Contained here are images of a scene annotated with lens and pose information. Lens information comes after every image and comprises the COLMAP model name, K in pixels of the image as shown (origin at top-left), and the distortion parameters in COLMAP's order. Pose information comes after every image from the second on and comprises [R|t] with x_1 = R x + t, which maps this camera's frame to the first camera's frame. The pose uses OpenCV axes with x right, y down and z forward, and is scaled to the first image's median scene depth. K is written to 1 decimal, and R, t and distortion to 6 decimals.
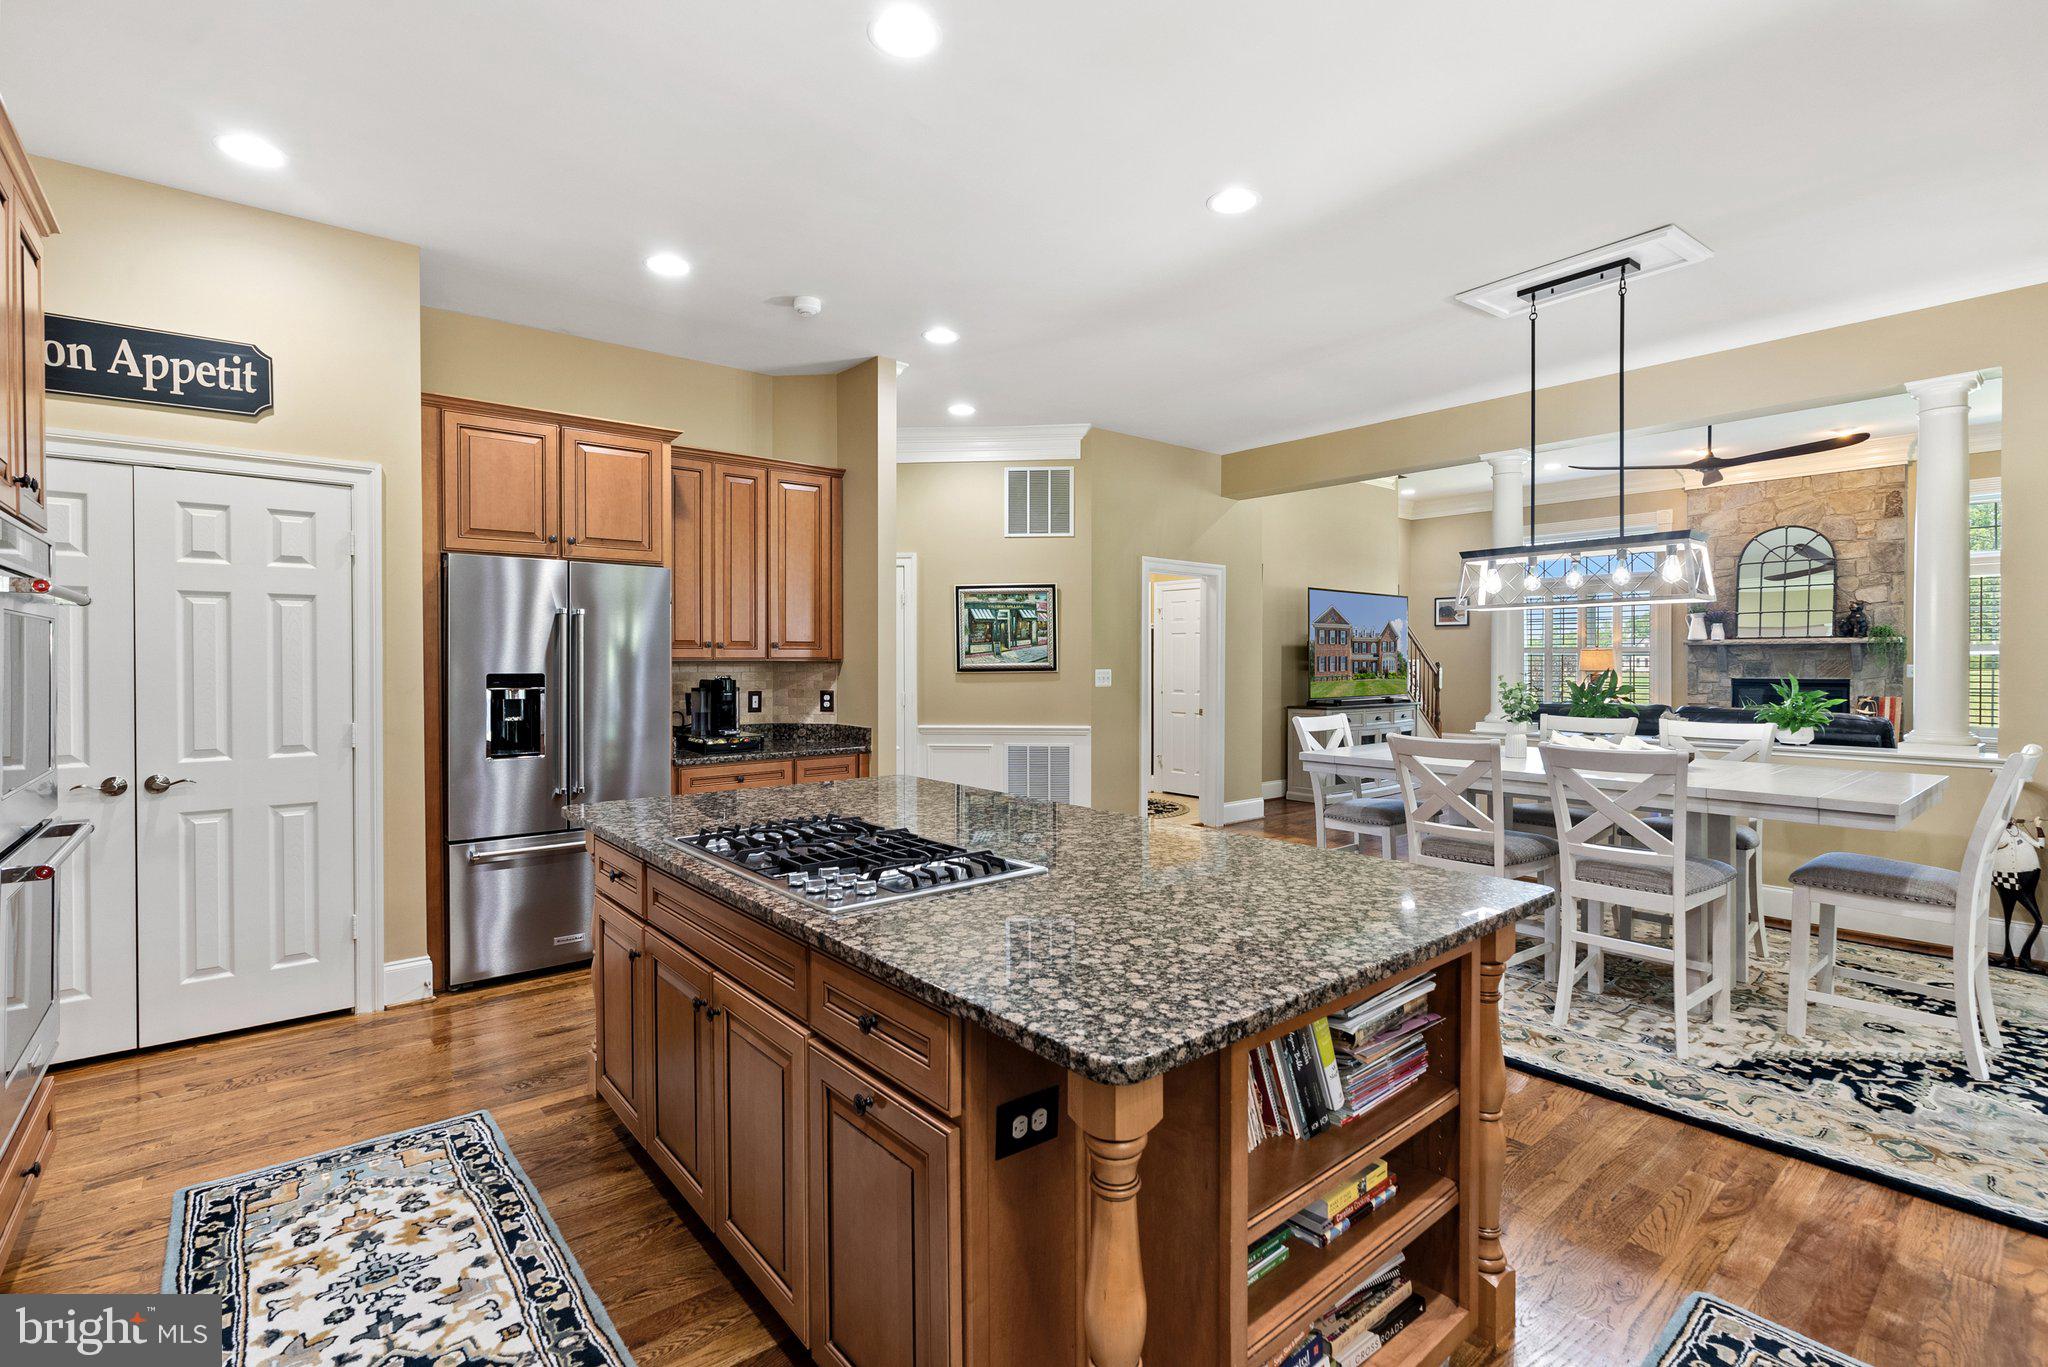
lens RADIAL K [[926.9, 0, 1030.6], [0, 926.9, 671.6], [0, 0, 1]] dist [0.000194, 0.000186]
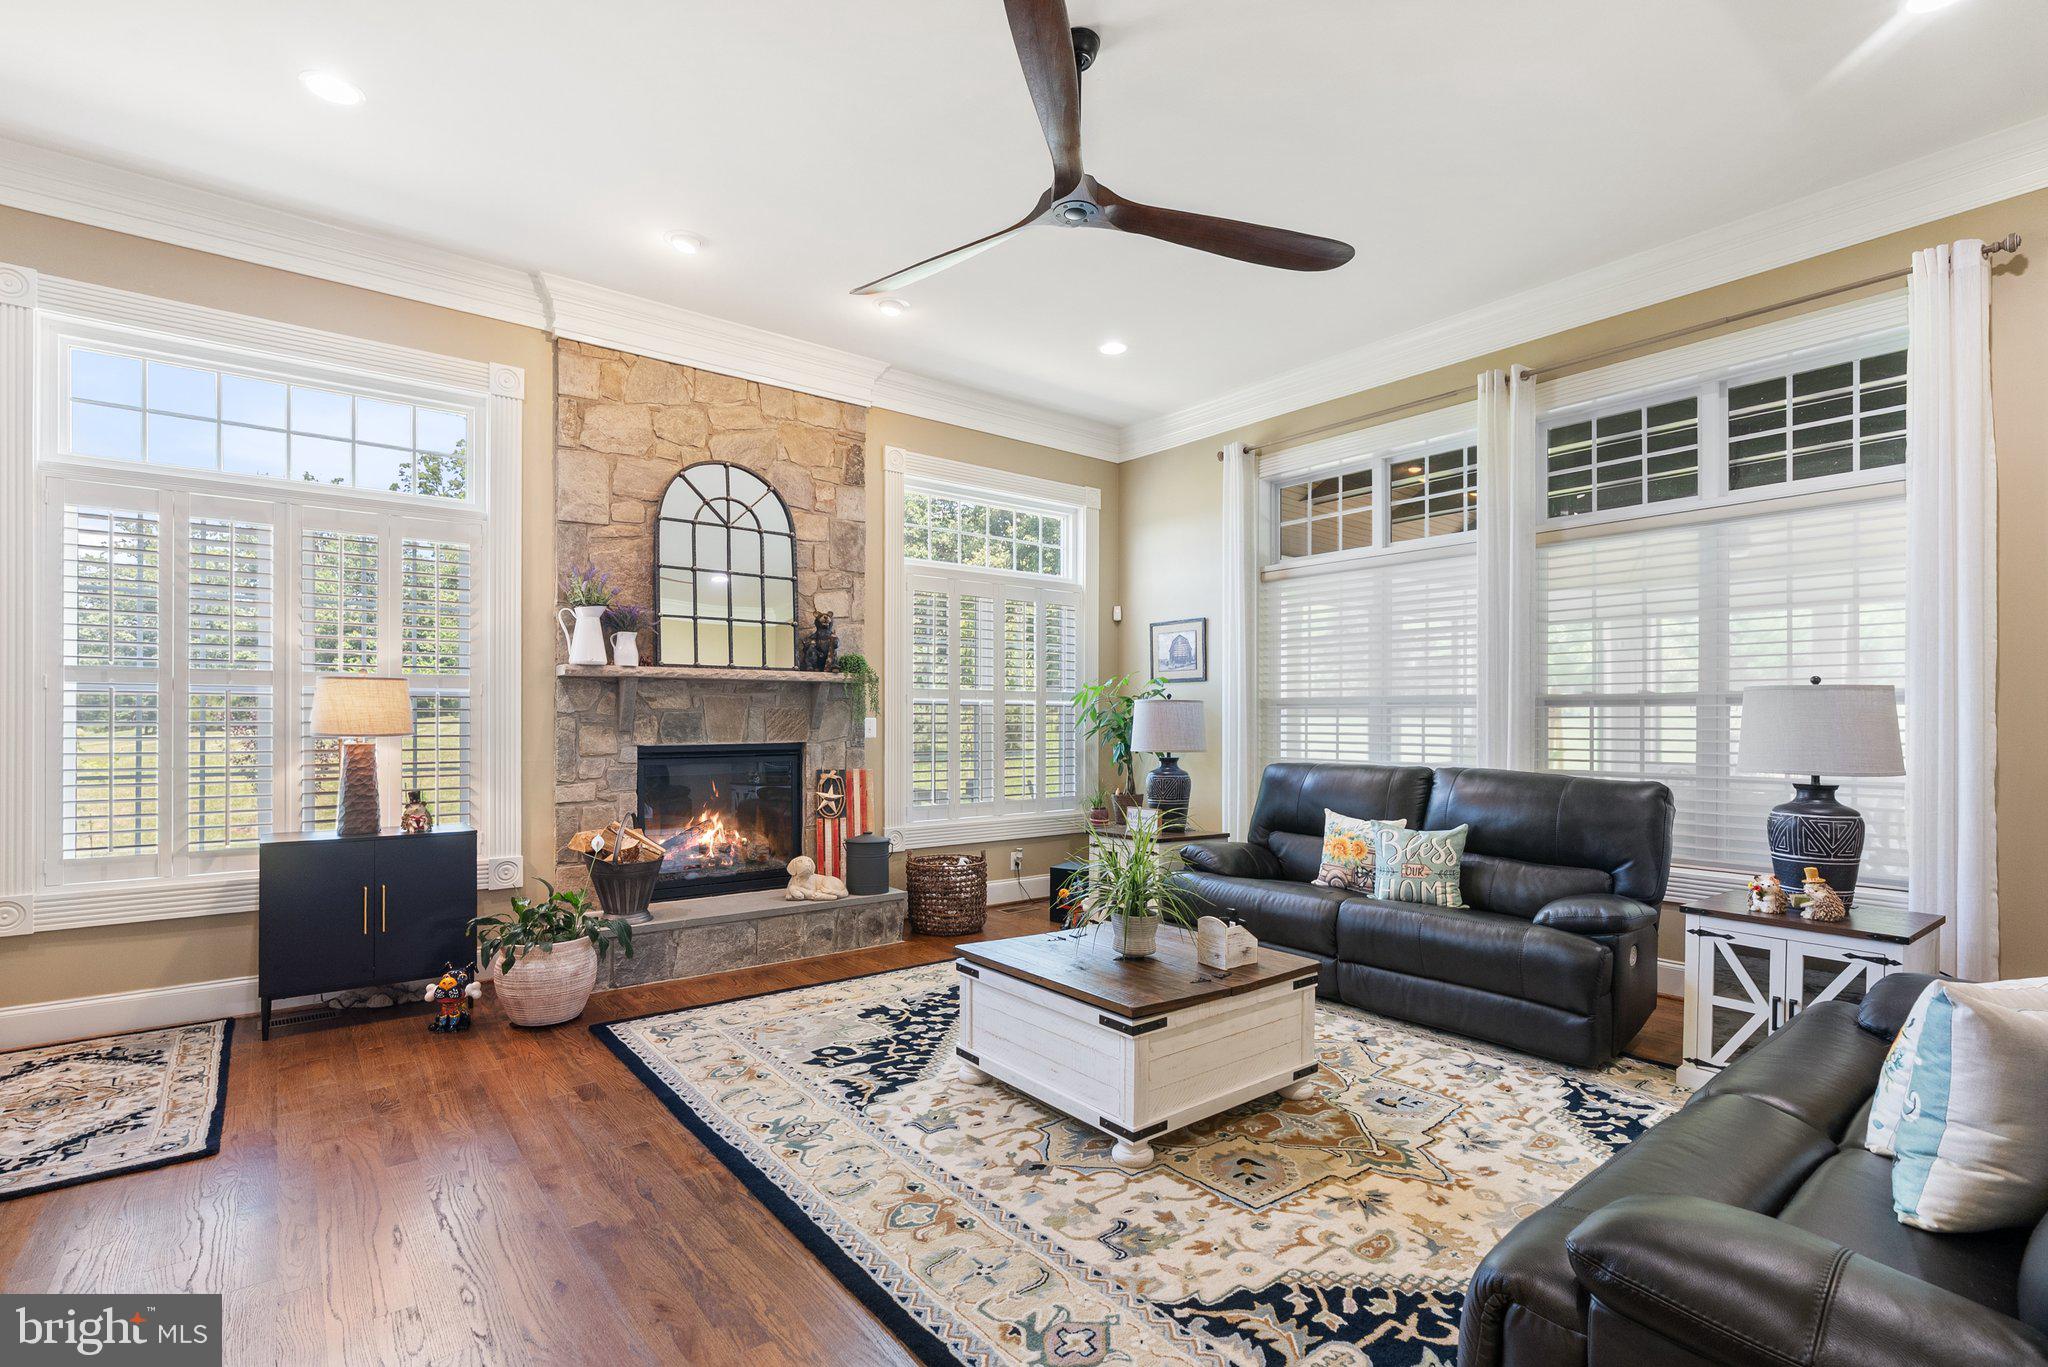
lens RADIAL K [[934.9, 0, 995.2], [0, 934.9, 707.2], [0, 0, 1]] dist [-0.014193, 0.007599]
pose [[0.044826, 0.011797, 0.998925, 0.291345], [0.009552, 0.999879, -0.012237, -0.005808], [-0.998949, 0.010091, 0.044708, 0.857821]]
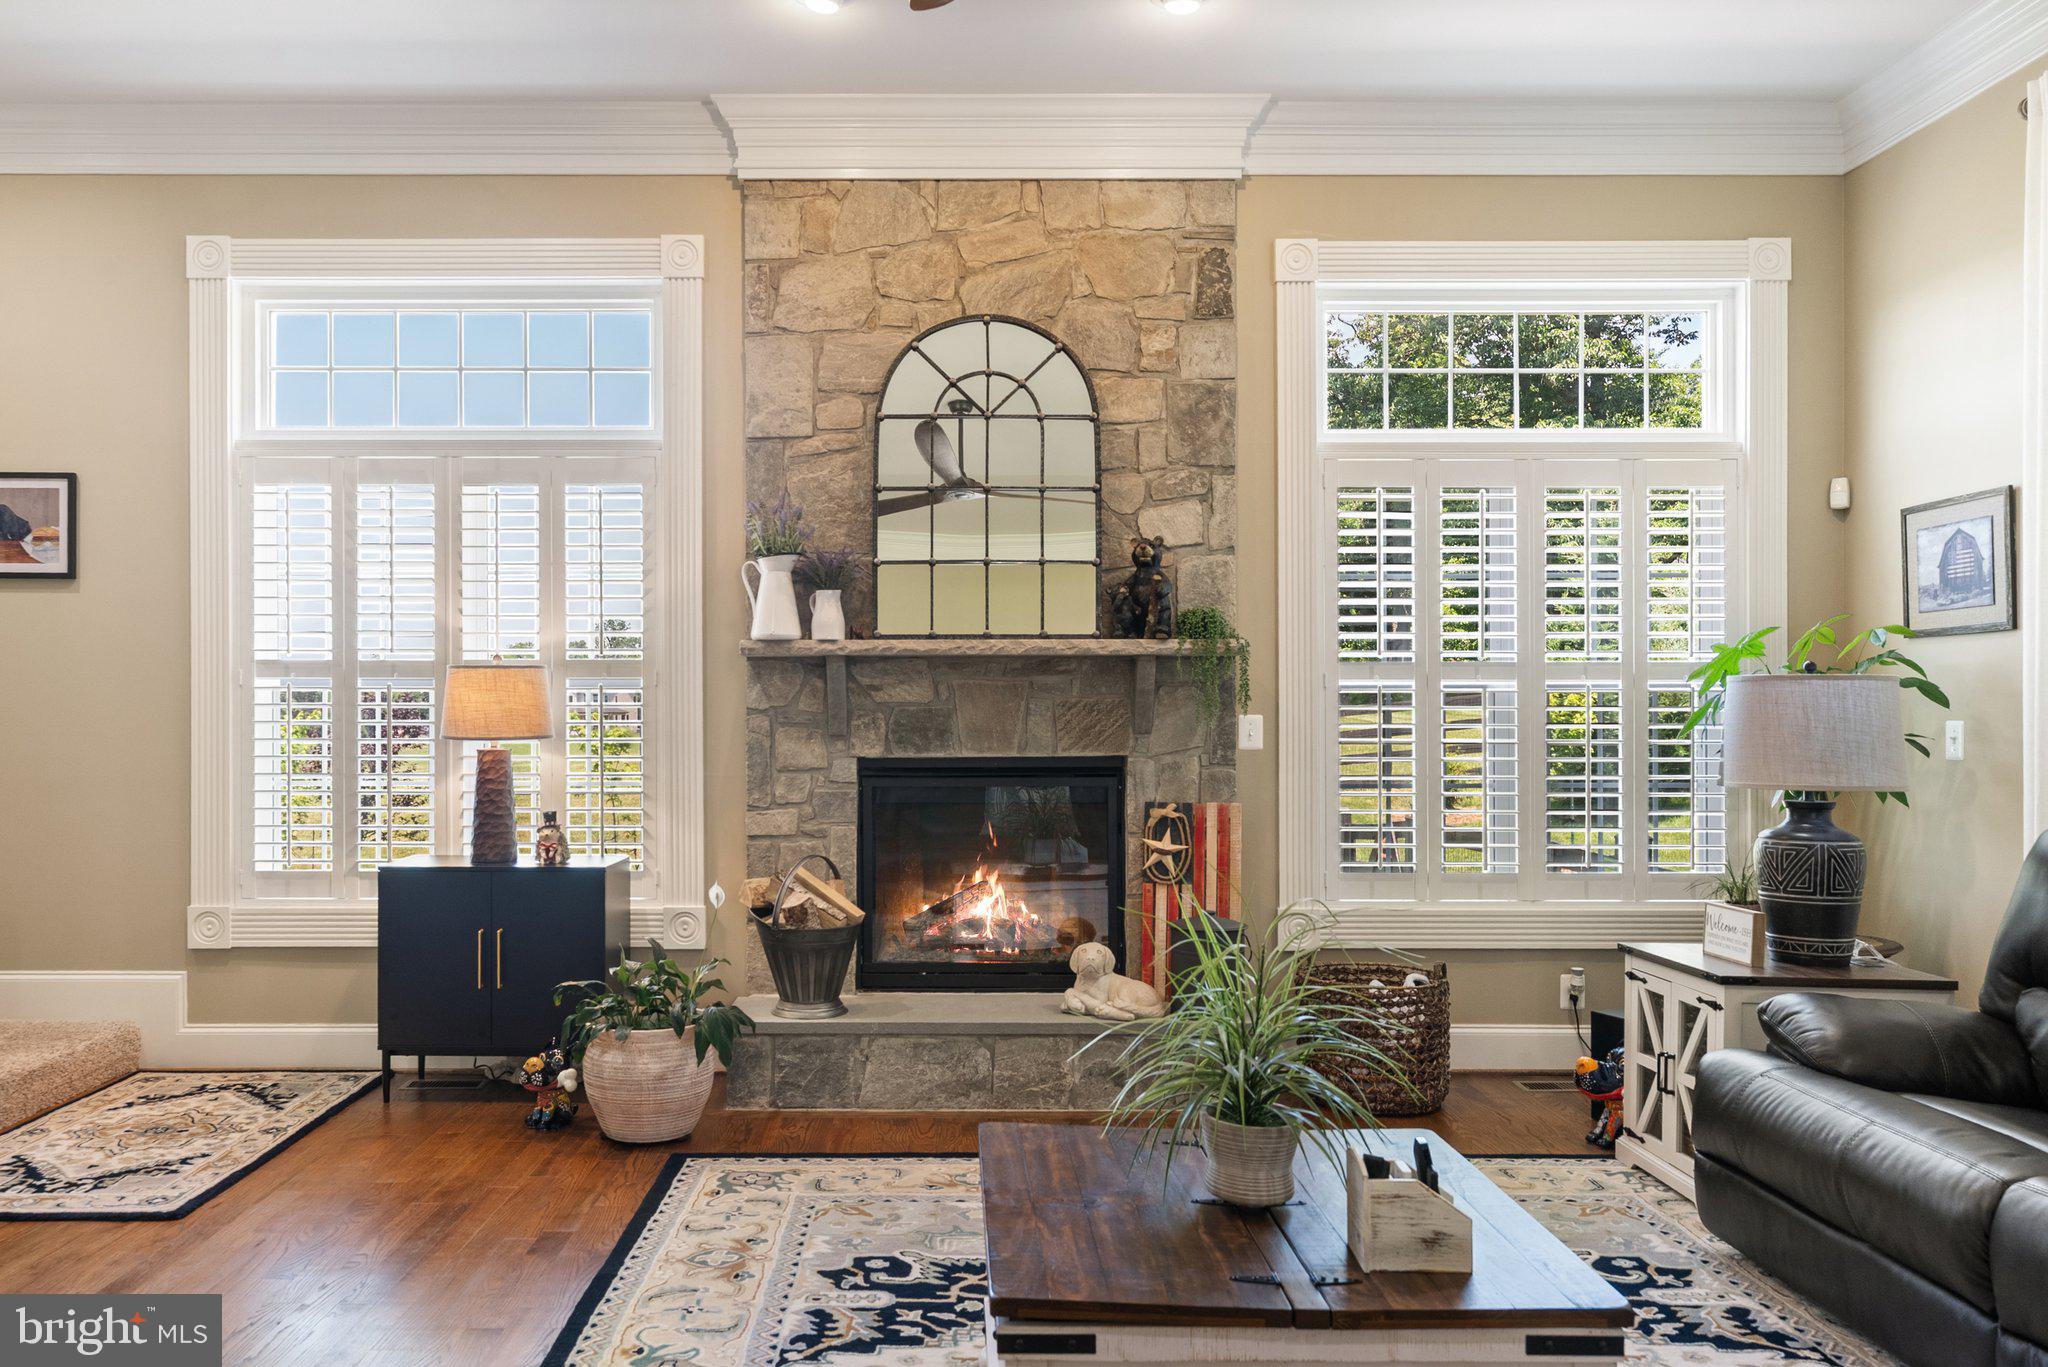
lens RADIAL K [[1485.3, 0, 971.3], [0, 1485.3, 695.1], [0, 0, 1]] dist [0.004088, 0.002754]
pose [[0.641065, 0.009464, 0.767428, 0.403806], [0.008522, 0.999775, -0.019449, -0.004629], [-0.767439, 0.019008, 0.640840, 0.680476]]
